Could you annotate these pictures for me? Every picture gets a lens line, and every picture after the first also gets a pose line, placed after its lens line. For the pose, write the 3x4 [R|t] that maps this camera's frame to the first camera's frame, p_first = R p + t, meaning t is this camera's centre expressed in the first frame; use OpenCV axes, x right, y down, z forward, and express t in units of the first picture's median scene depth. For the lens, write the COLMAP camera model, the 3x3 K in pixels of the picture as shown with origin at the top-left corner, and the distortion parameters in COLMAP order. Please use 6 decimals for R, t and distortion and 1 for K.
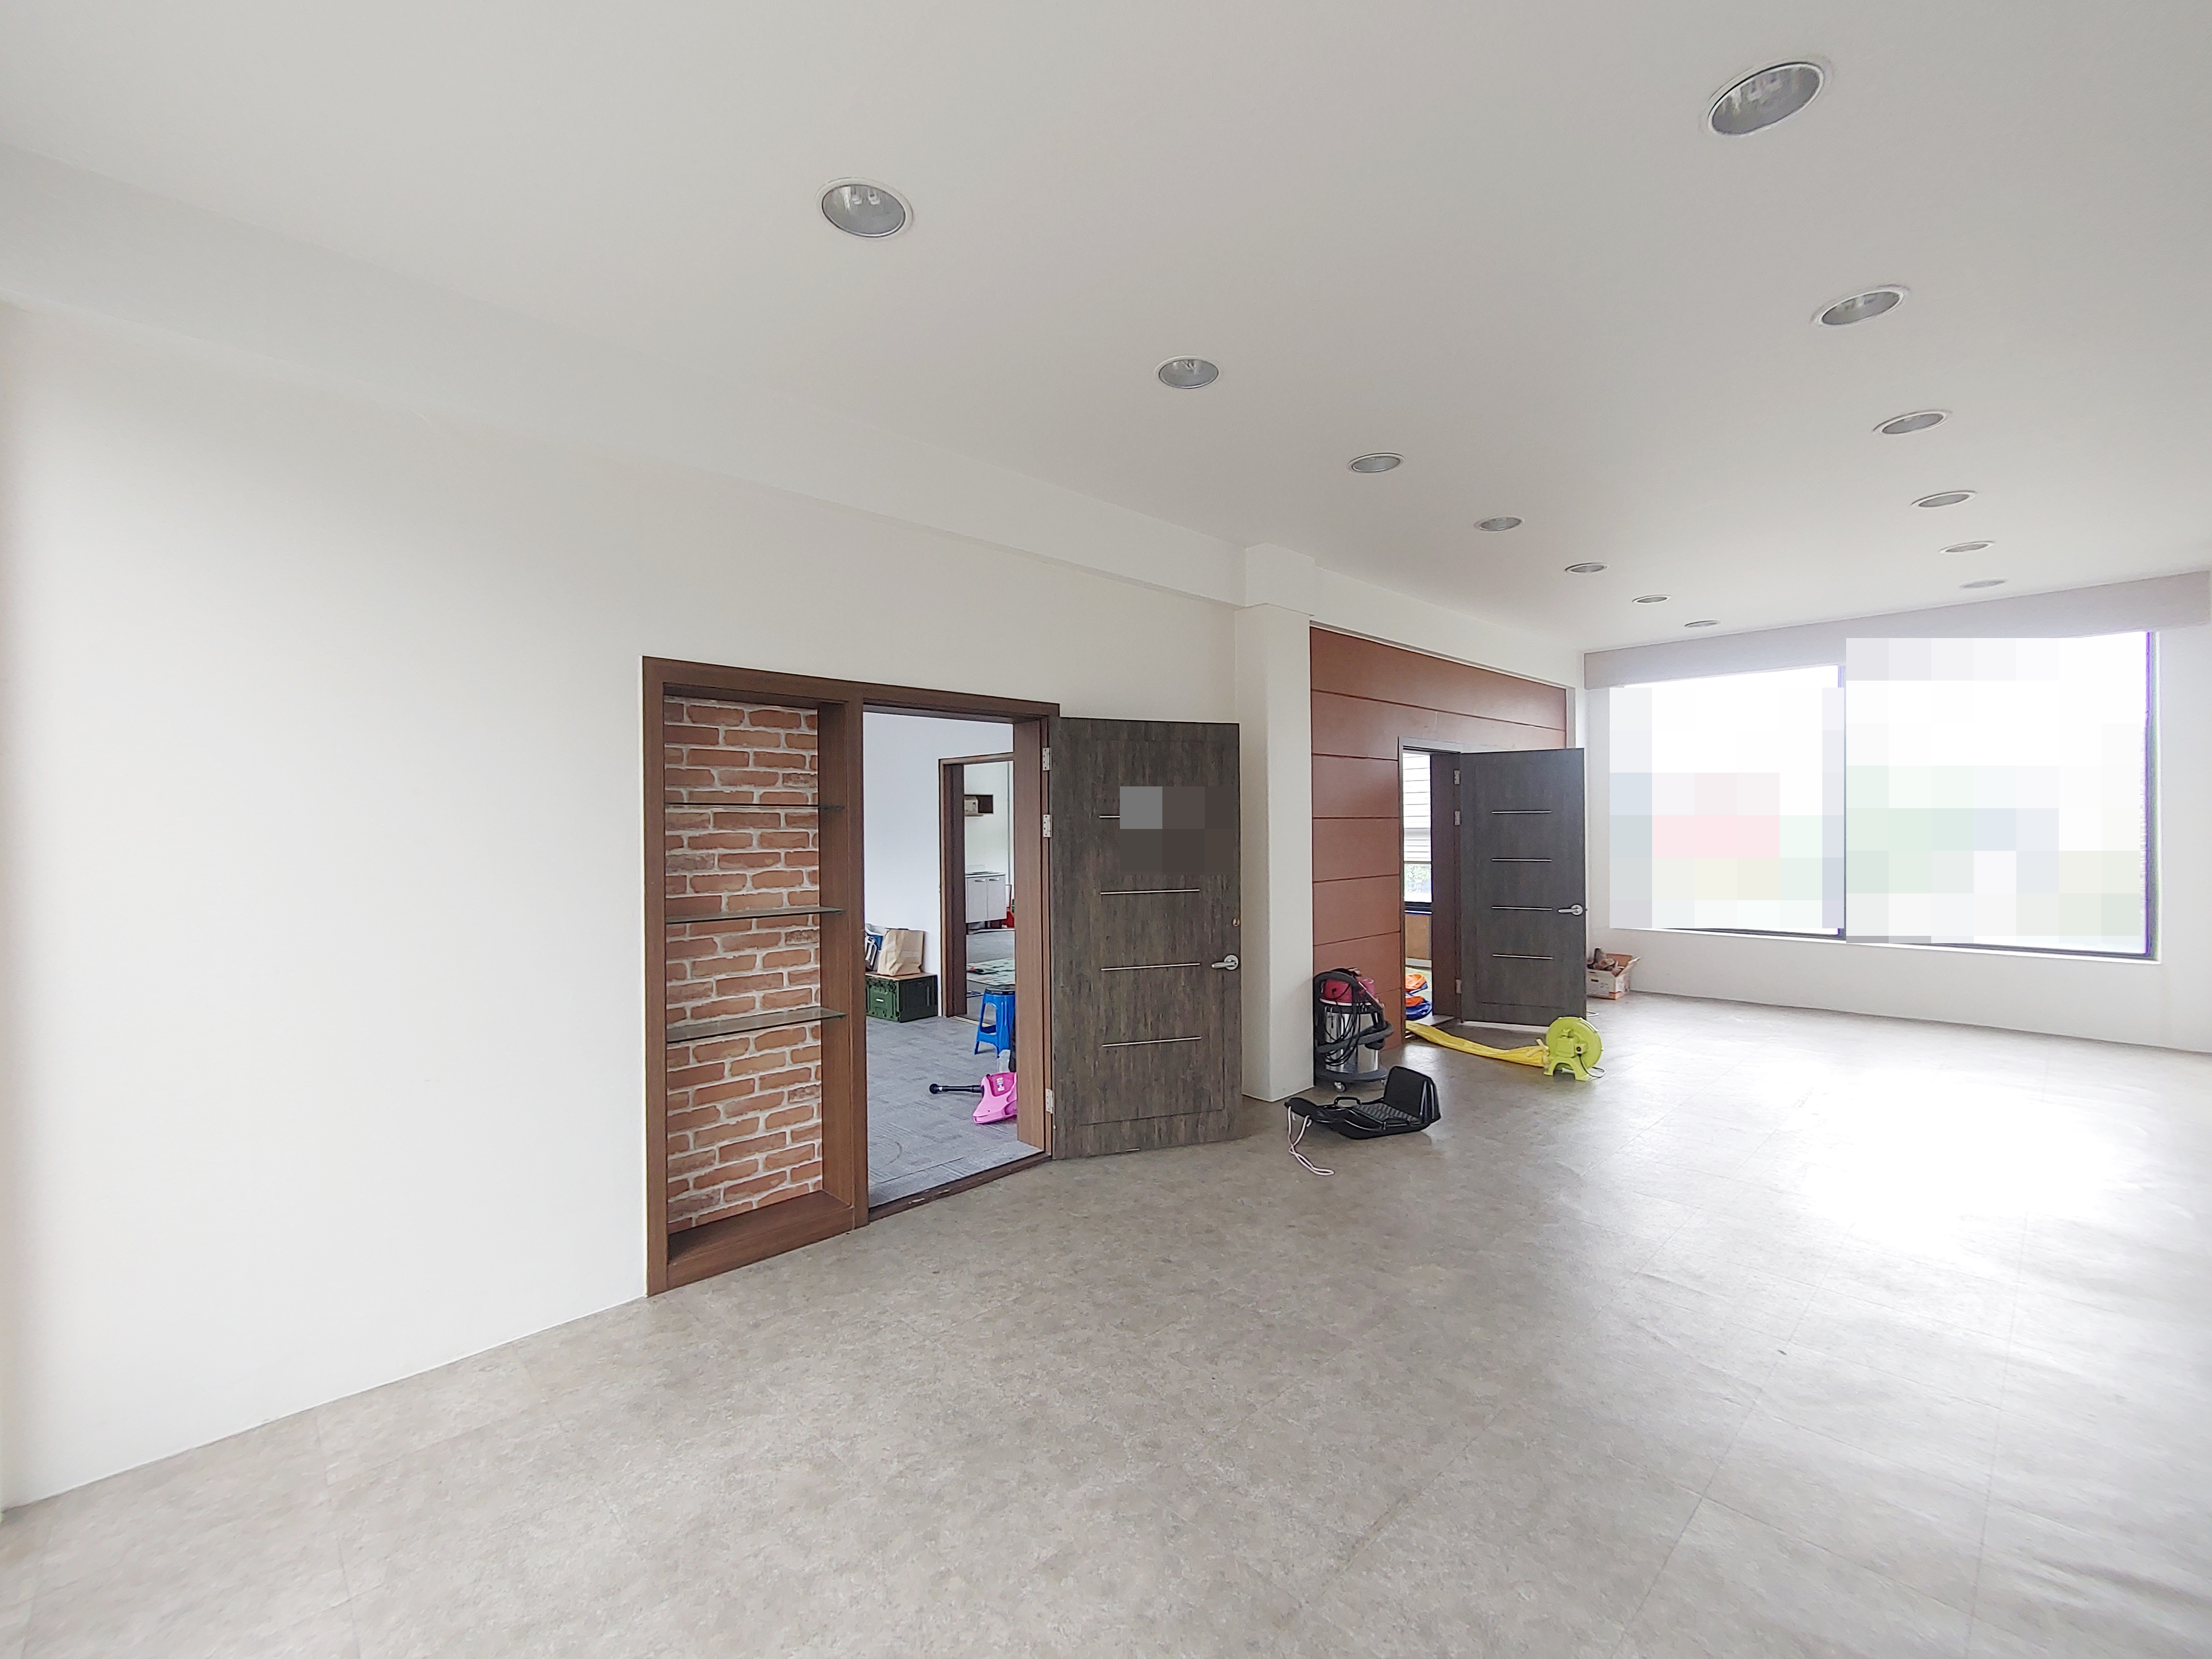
lens RADIAL K [[937.1, 0, 1104.7], [0, 937.1, 829.4], [0, 0, 1]] dist [0.002411, -0.000501]
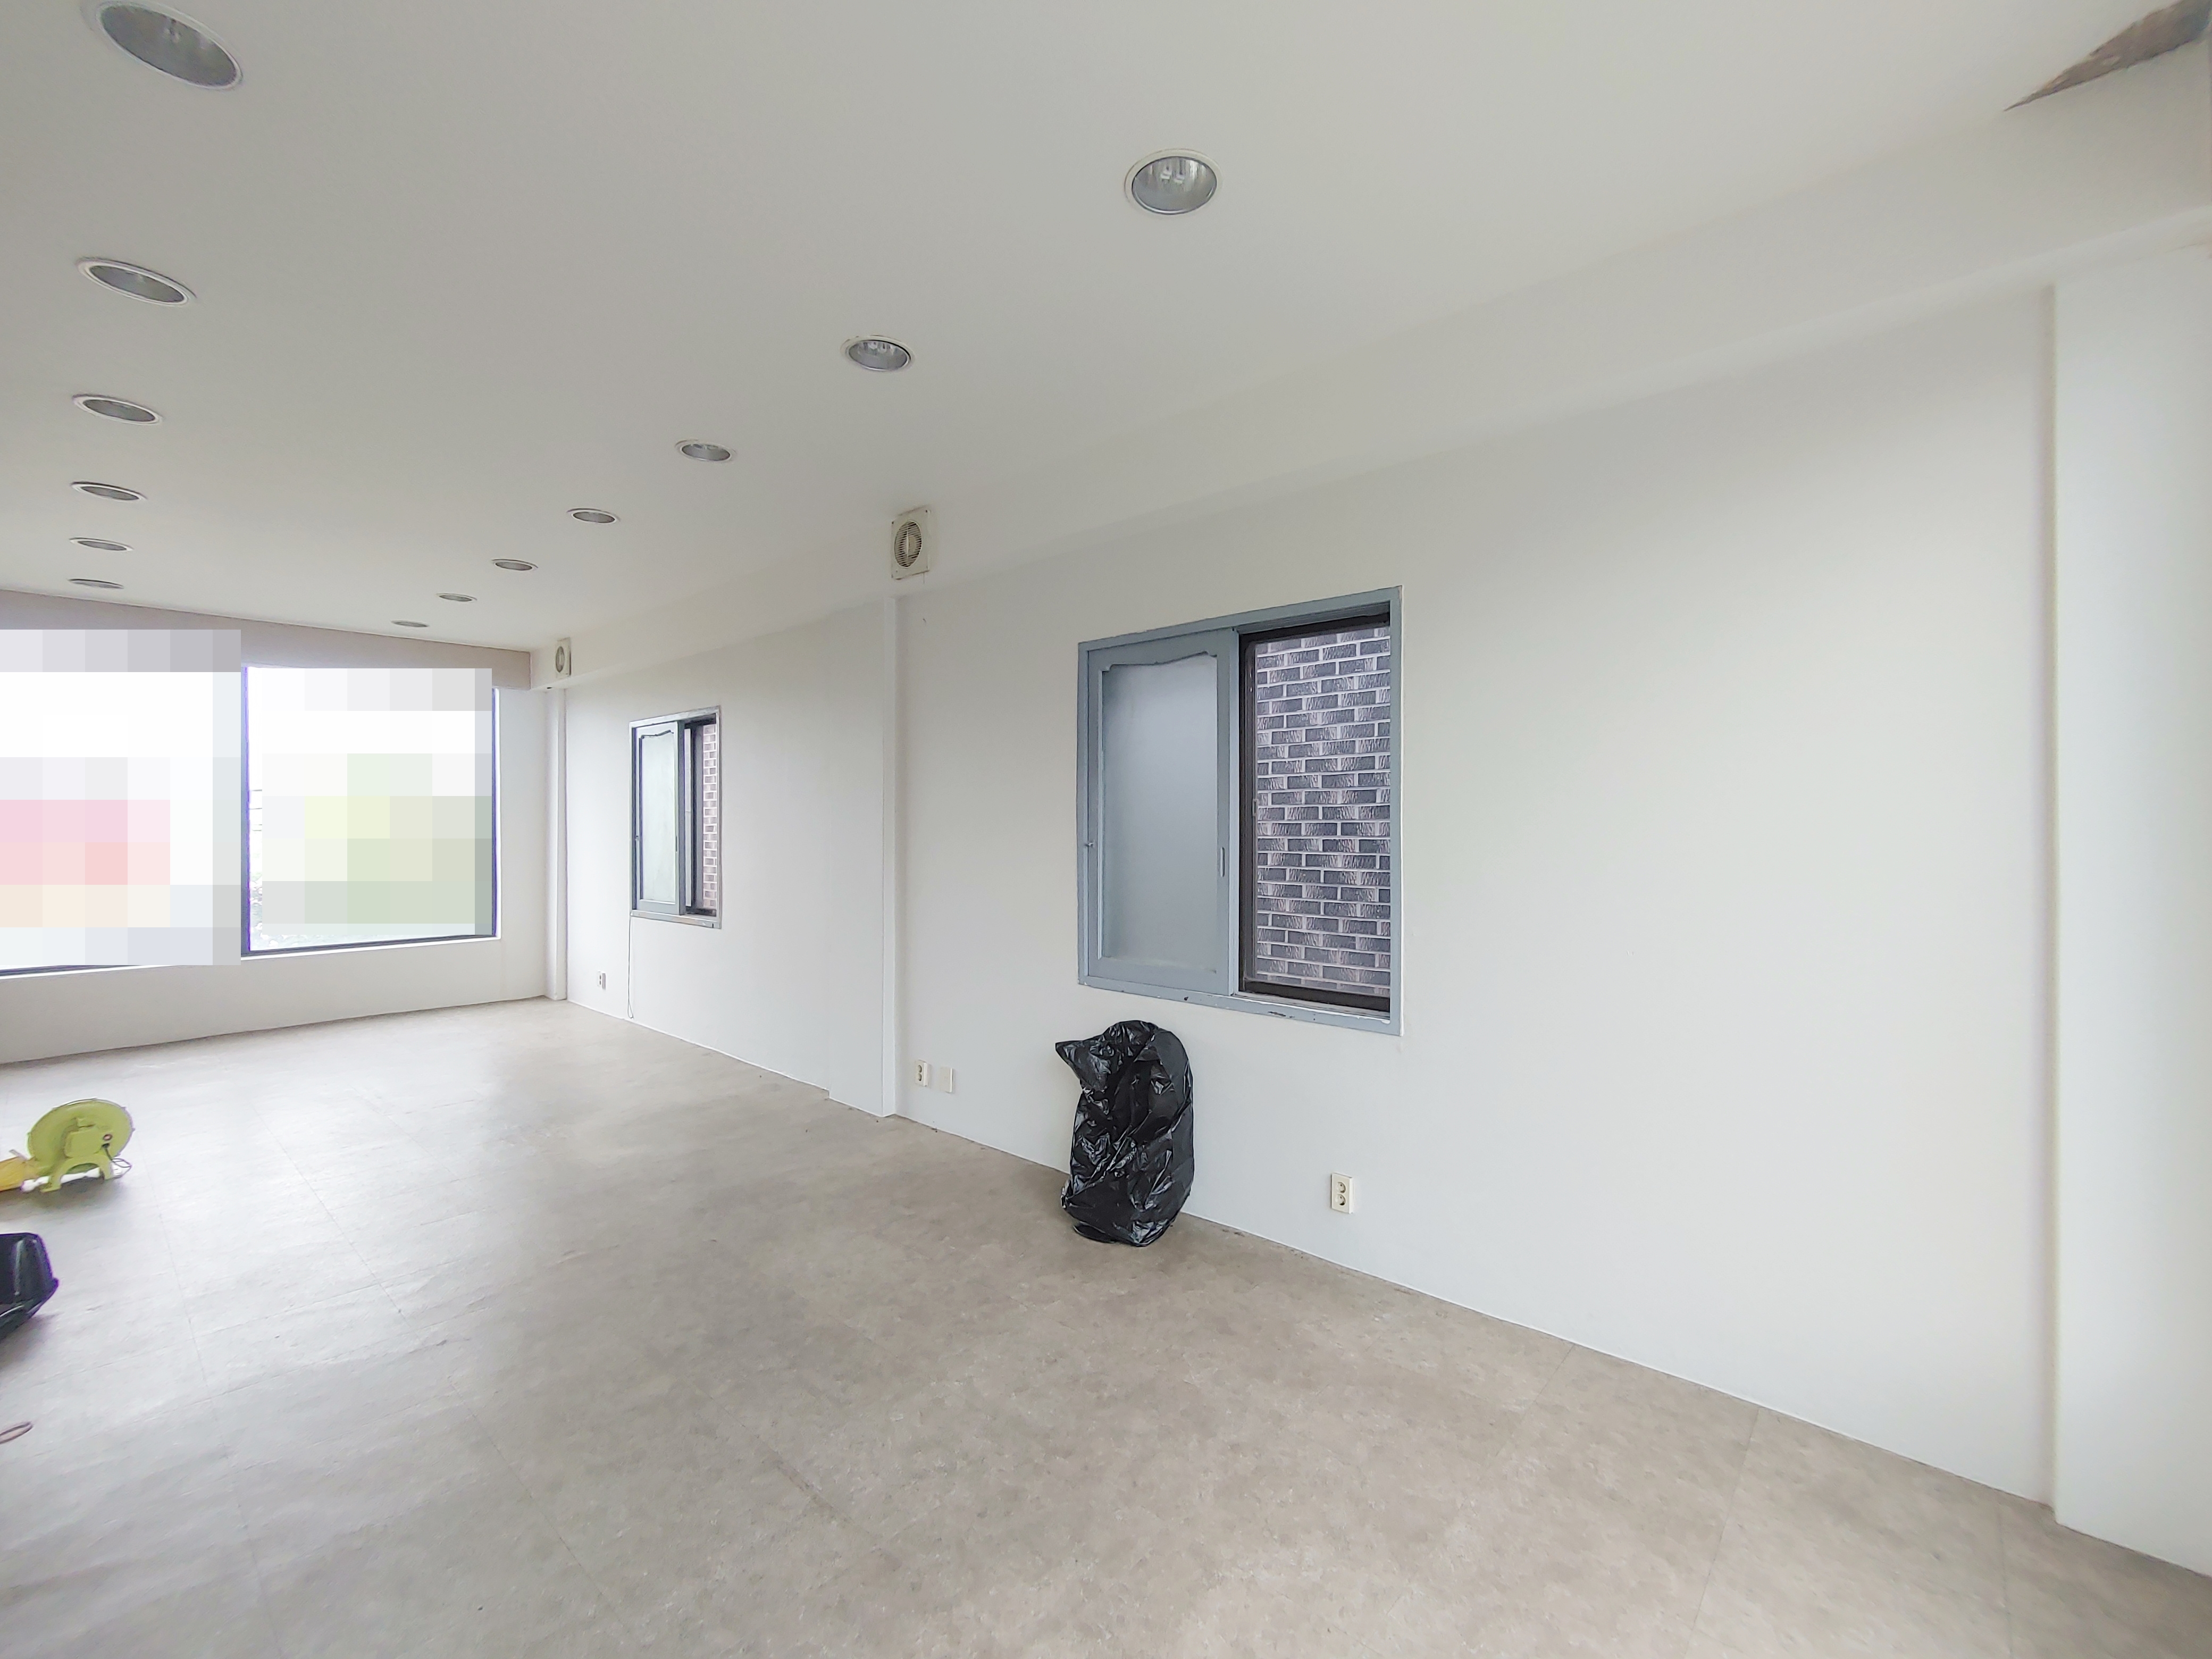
lens RADIAL K [[937.1, 0, 1104.7], [0, 937.1, 829.4], [0, 0, 1]] dist [0.002411, -0.000501]
pose [[-0.076100, 0.003748, 0.997093, -0.789193], [0.005328, 0.999980, -0.003352, -0.005602], [-0.997086, 0.005057, -0.076119, 0.712999]]
